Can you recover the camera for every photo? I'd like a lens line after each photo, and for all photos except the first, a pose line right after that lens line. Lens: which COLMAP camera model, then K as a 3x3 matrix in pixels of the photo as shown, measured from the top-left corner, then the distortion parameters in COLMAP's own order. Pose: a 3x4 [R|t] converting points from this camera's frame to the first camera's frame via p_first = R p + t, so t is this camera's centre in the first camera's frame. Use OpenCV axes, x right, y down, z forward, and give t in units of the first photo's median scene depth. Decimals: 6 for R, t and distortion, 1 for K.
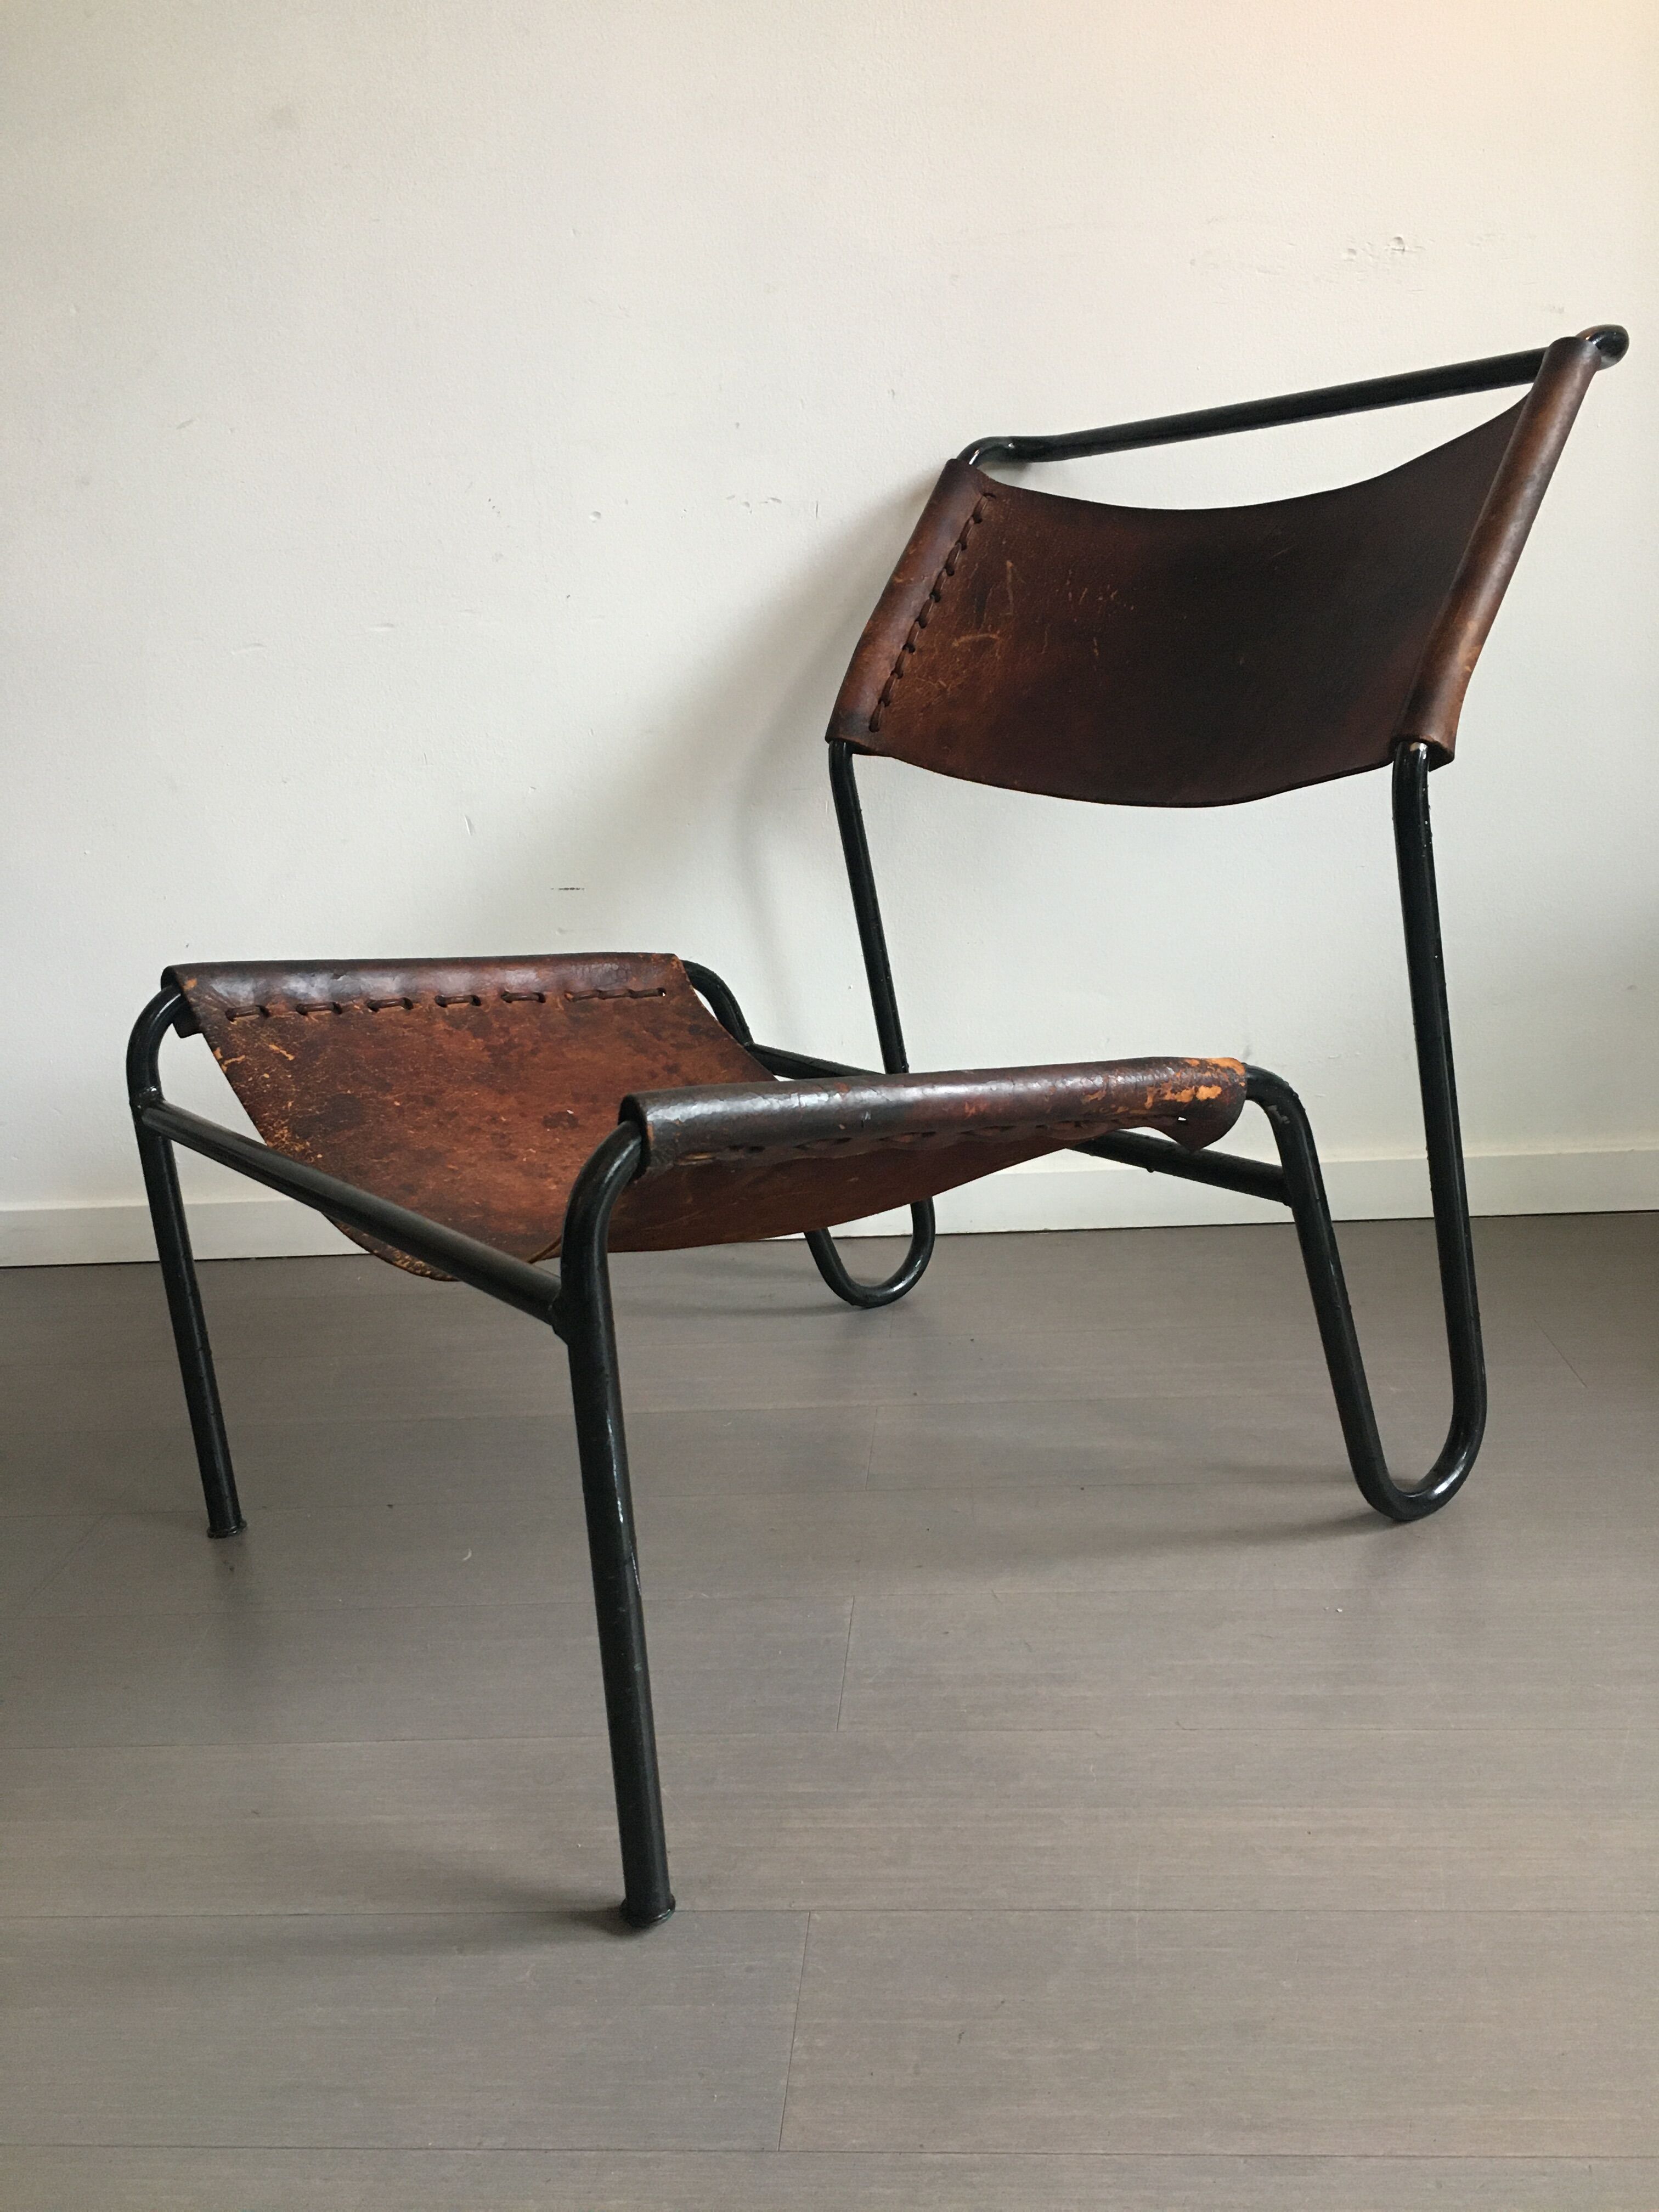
lens RADIAL K [[1907.9, 0, 845.7], [0, 1907.9, 1119.1], [0, 0, 1]] dist [0.064803, -0.082776]
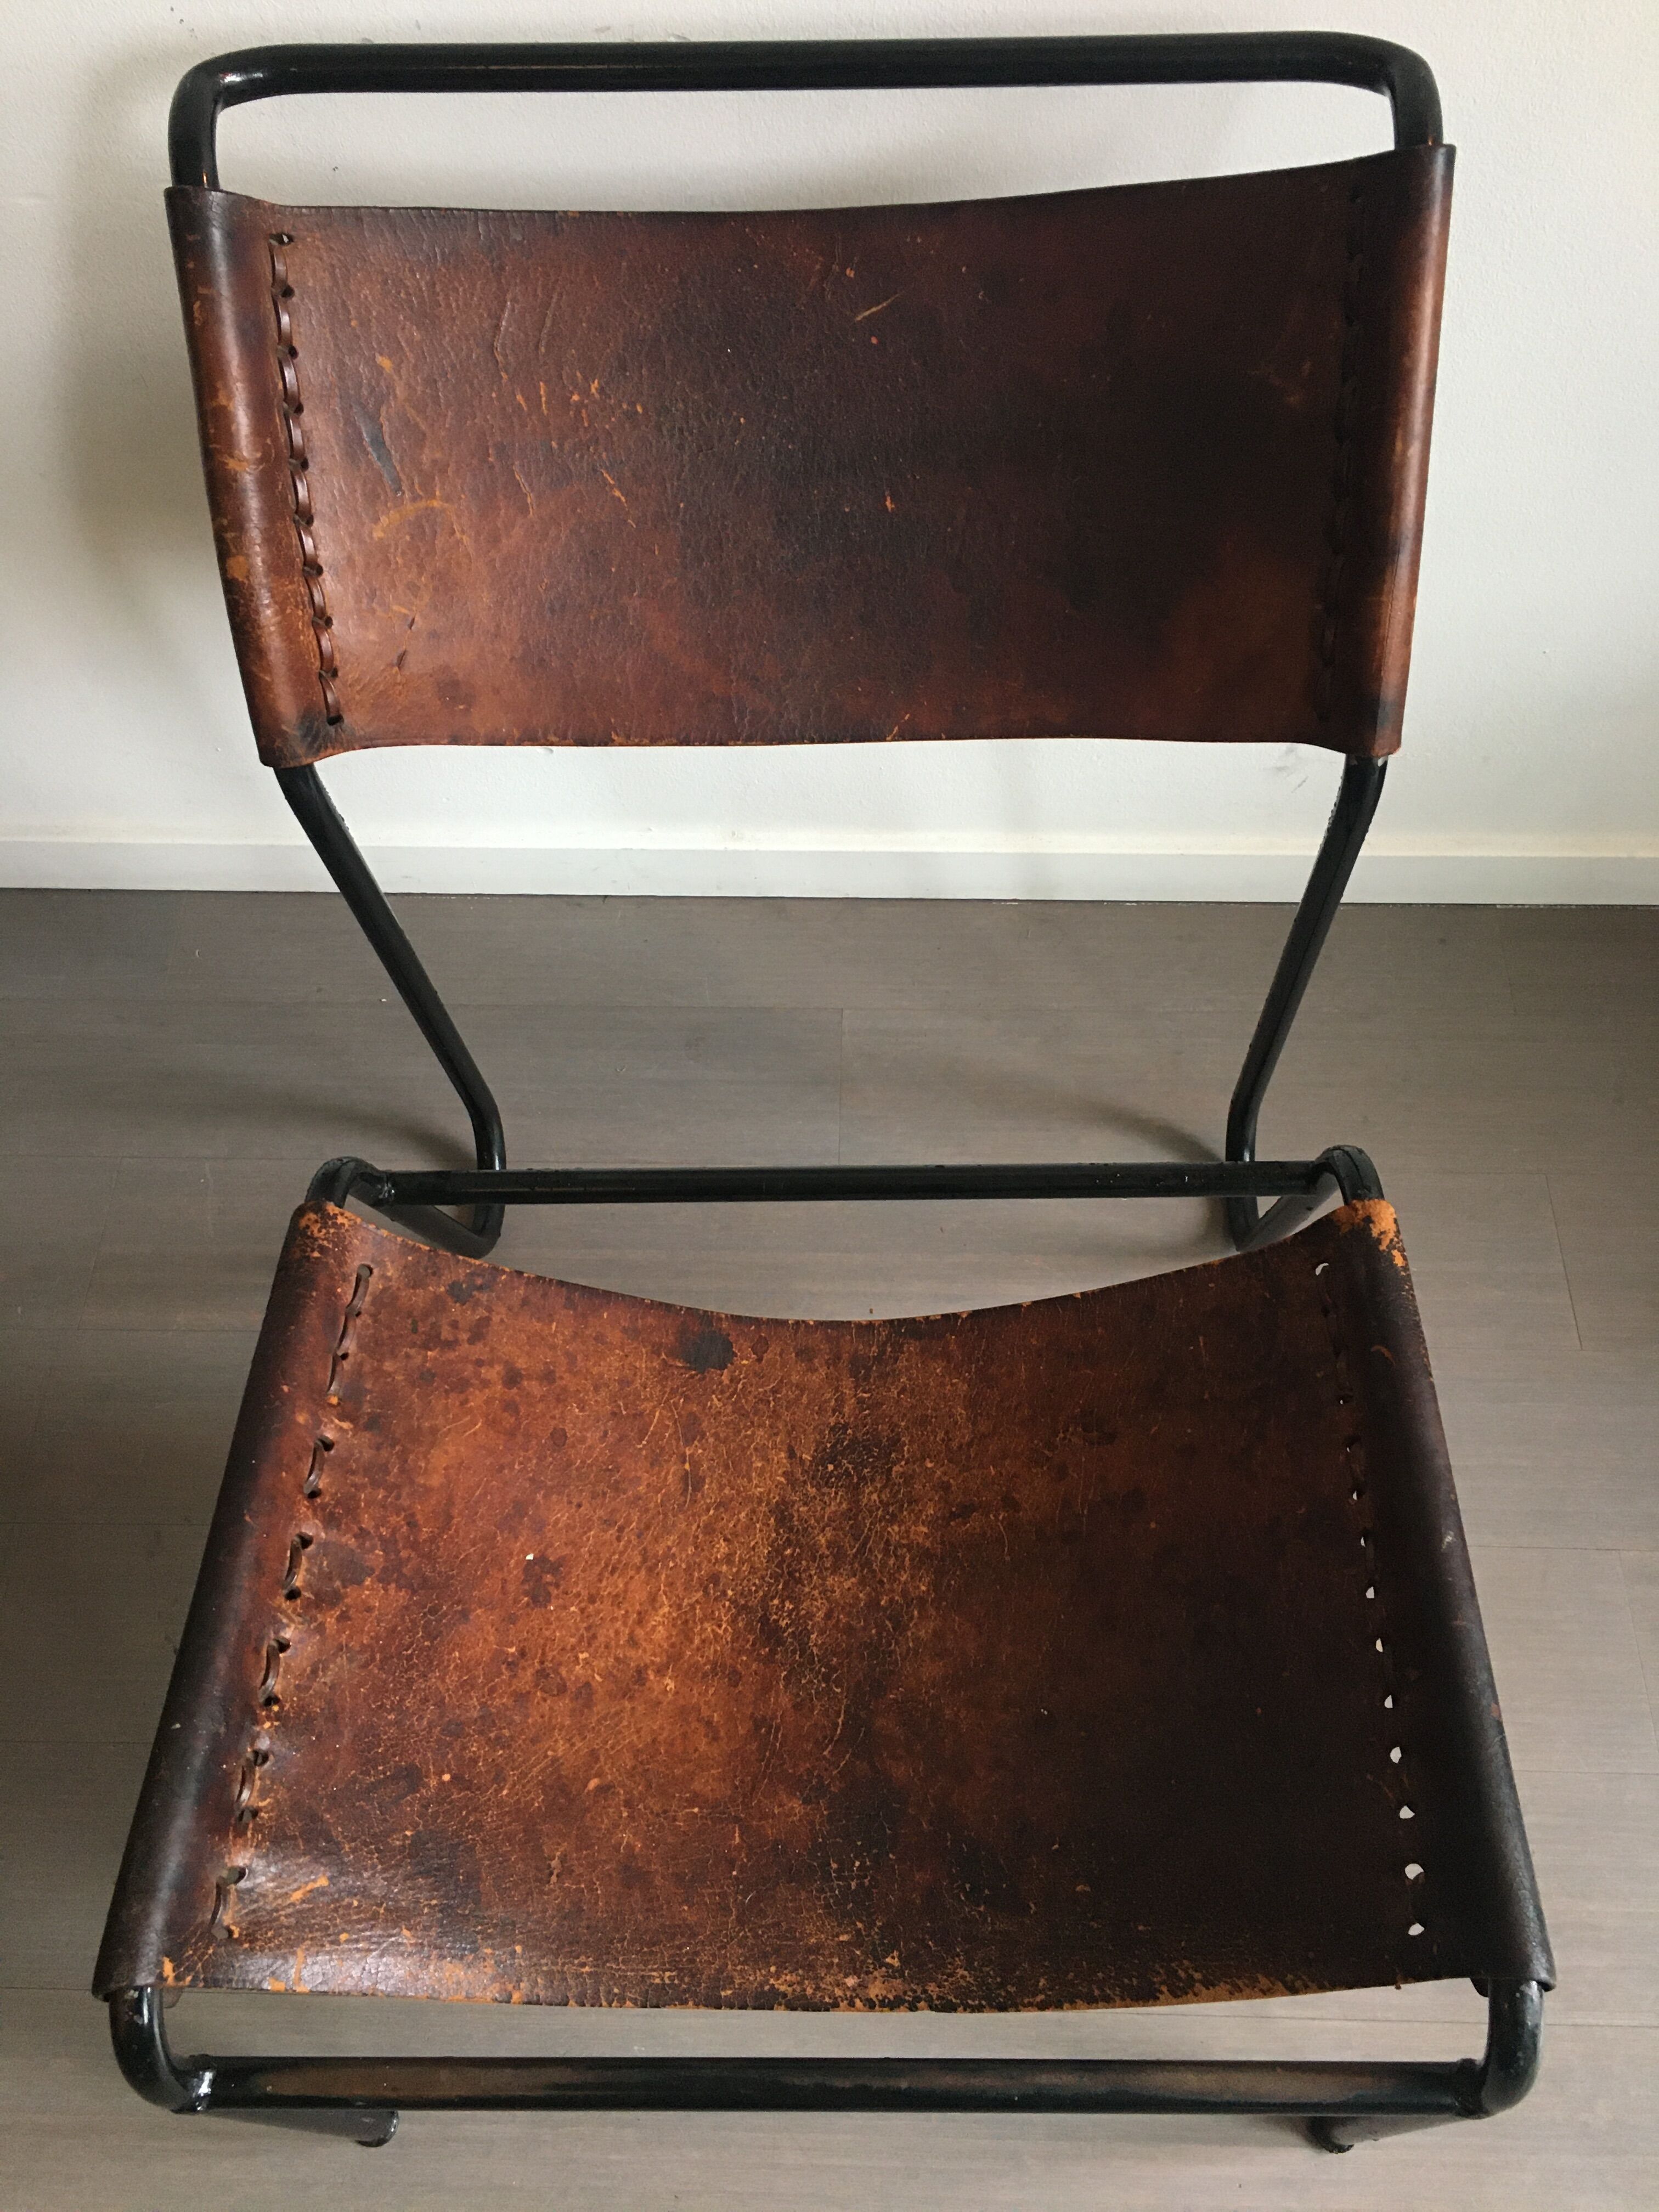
lens RADIAL K [[1907.9, 0, 820.4], [0, 1907.9, 1107.2], [0, 0, 1]] dist [0.064803, -0.082776]
pose [[0.624033, -0.641815, 0.445708, -0.277811], [0.190010, 0.677915, 0.710160, -0.596609], [-0.757944, -0.358474, 0.544993, 0.539203]]
